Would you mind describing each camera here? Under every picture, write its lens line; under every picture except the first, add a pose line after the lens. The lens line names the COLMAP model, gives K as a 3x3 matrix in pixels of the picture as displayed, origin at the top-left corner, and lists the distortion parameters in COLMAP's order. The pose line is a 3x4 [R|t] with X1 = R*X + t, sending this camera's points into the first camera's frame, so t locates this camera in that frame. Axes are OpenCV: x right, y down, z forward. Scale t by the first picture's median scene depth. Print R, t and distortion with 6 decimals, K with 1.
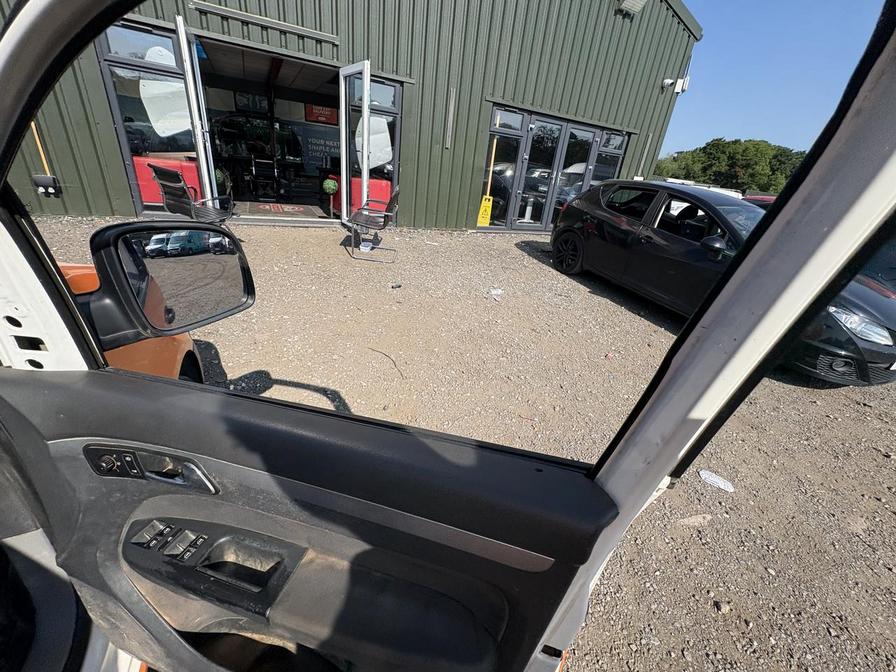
lens RADIAL K [[359.2, 0, 448.1], [0, 359.2, 331.9], [0, 0, 1]] dist [0.001785, 0.000752]
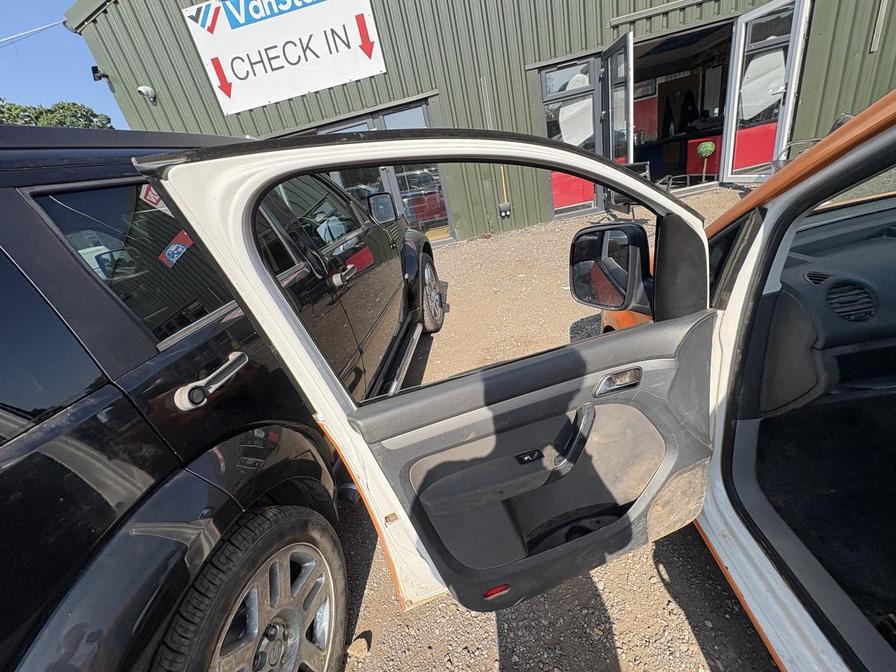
lens RADIAL K [[359.2, 0, 449.9], [0, 359.2, 336.6], [0, 0, 1]] dist [0.001785, 0.000752]
pose [[0.833435, -0.063807, -0.548922, -0.370323], [0.077387, 0.997000, 0.001605, 0.044070], [0.547173, -0.043817, 0.835872, -0.206053]]
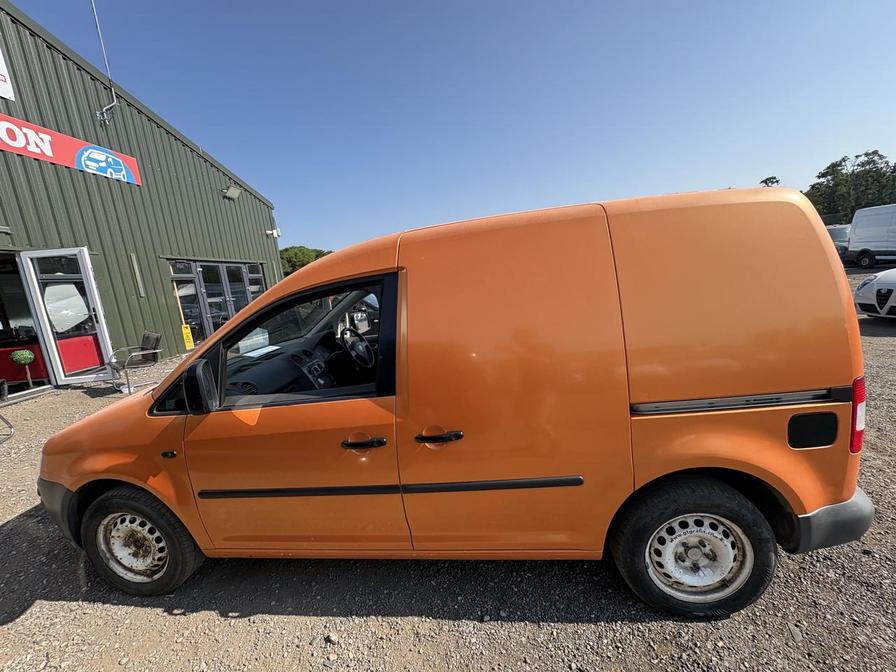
lens RADIAL K [[359.2, 0, 446.0], [0, 359.2, 337.4], [0, 0, 1]] dist [0.001785, 0.000752]
pose [[0.506683, -0.298934, 0.808647, -0.474304], [0.494607, 0.869043, 0.011349, 0.084787], [-0.706142, 0.394212, 0.588184, -0.341187]]
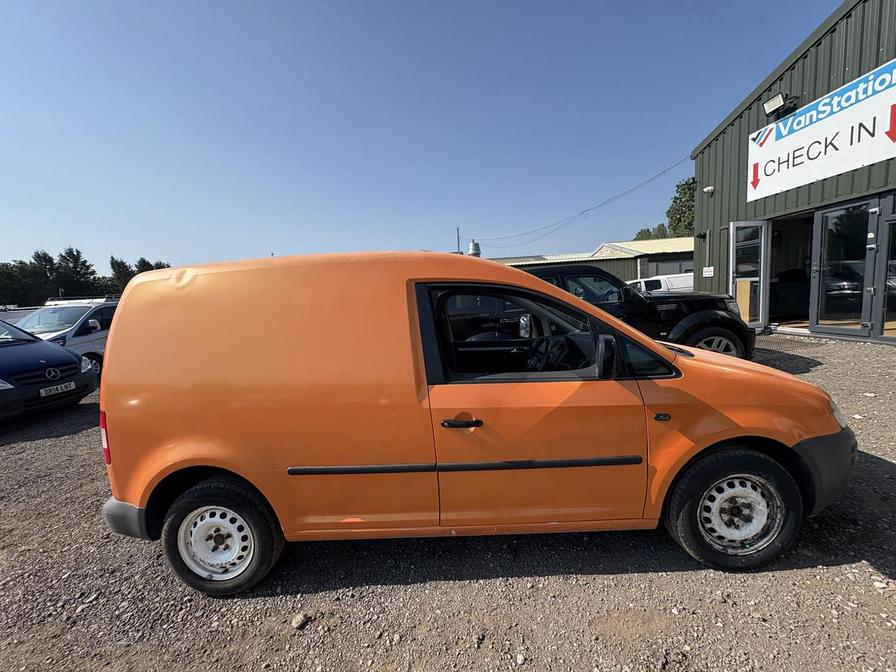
lens RADIAL K [[359.2, 0, 448.9], [0, 359.2, 335.7], [0, 0, 1]] dist [0.001785, 0.000752]
pose [[-0.438909, 0.027072, -0.898123, 0.212858], [-0.351805, 0.914568, 0.199494, -0.029388], [0.826796, 0.403524, -0.391888, 0.082875]]
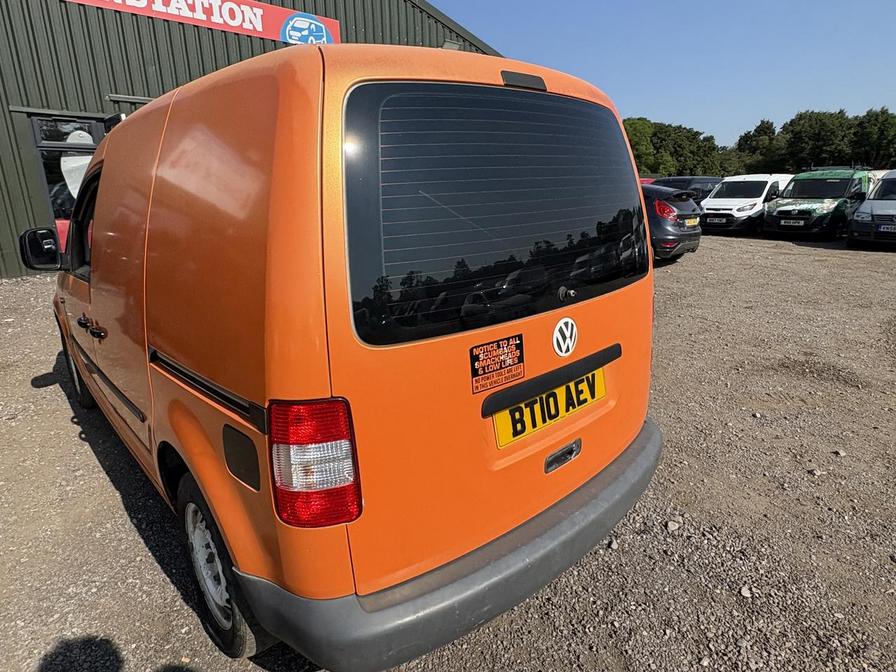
lens RADIAL K [[528.5, 0, 448.9], [0, 528.5, 332.8], [0, 0, 1]] dist [0.010856, -0.002331]
pose [[0.943084, -0.201524, 0.264538, -0.162648], [0.239139, 0.963745, -0.118357, 0.246795], [-0.231096, 0.174882, 0.957085, -0.585982]]
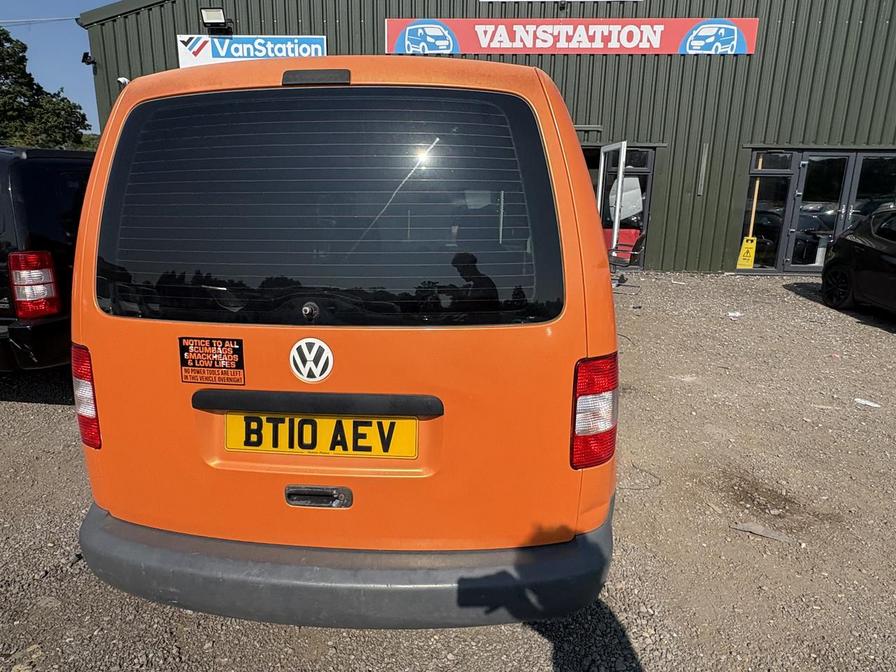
lens RADIAL K [[528.5, 0, 445.5], [0, 528.5, 329.5], [0, 0, 1]] dist [0.010856, -0.002331]
pose [[0.870414, 0.016793, -0.492034, 0.113376], [-0.132852, 0.970354, -0.201899, 0.257003], [0.474057, 0.241104, 0.846841, -0.521538]]
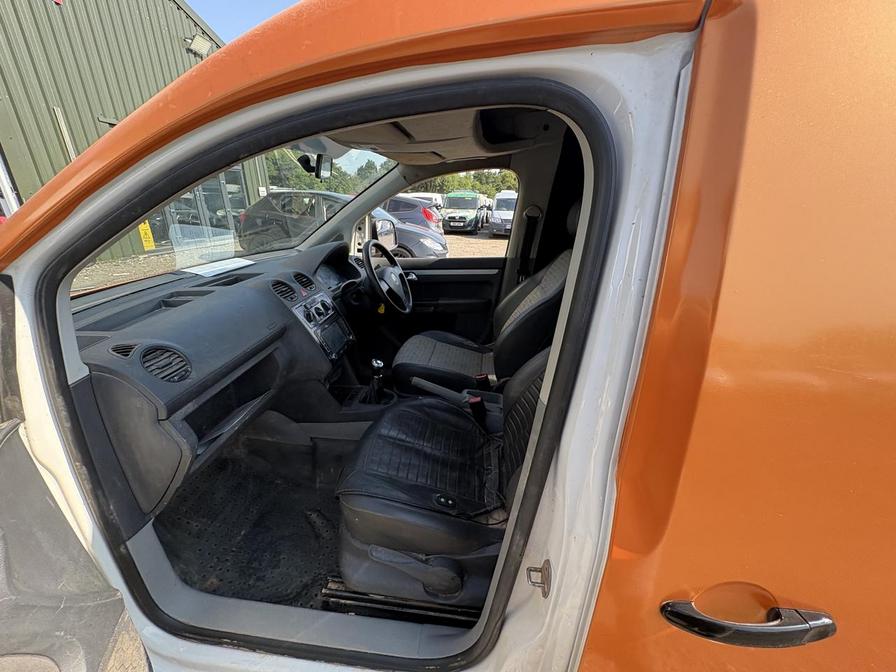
lens RADIAL K [[359.2, 0, 444.2], [0, 359.2, 338.0], [0, 0, 1]] dist [0.001785, 0.000752]
pose [[0.516818, -0.400669, 0.756547, -0.361971], [0.401734, 0.893881, 0.198965, 0.048686], [-0.755982, 0.201102, 0.622936, -0.172164]]
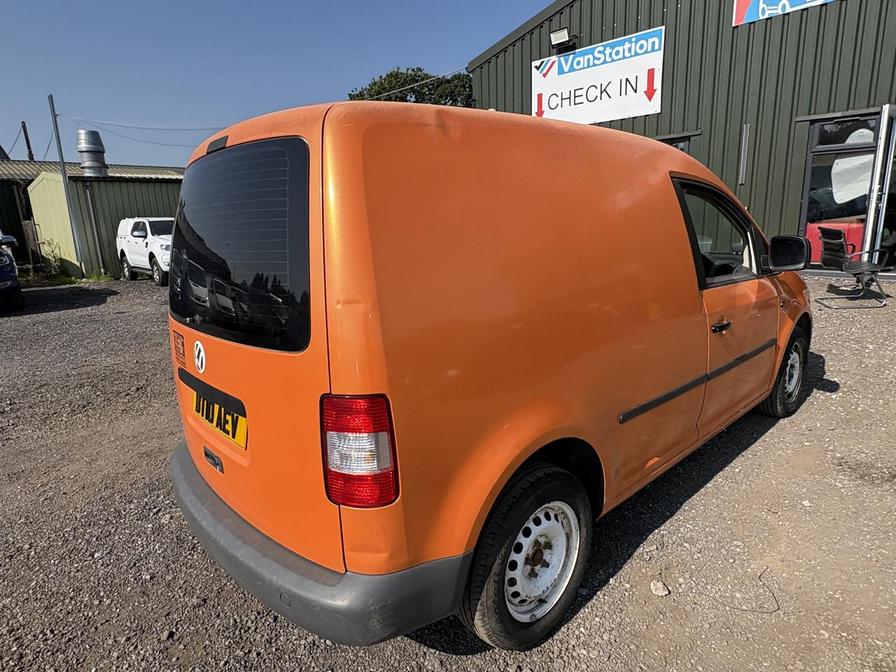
lens RADIAL K [[528.5, 0, 452.1], [0, 528.5, 332.8], [0, 0, 1]] dist [0.010856, -0.002331]
pose [[0.320660, 0.093367, -0.942581, 0.280339], [-0.329366, 0.944020, -0.018539, 0.176699], [0.888085, 0.316399, 0.333461, -0.331853]]
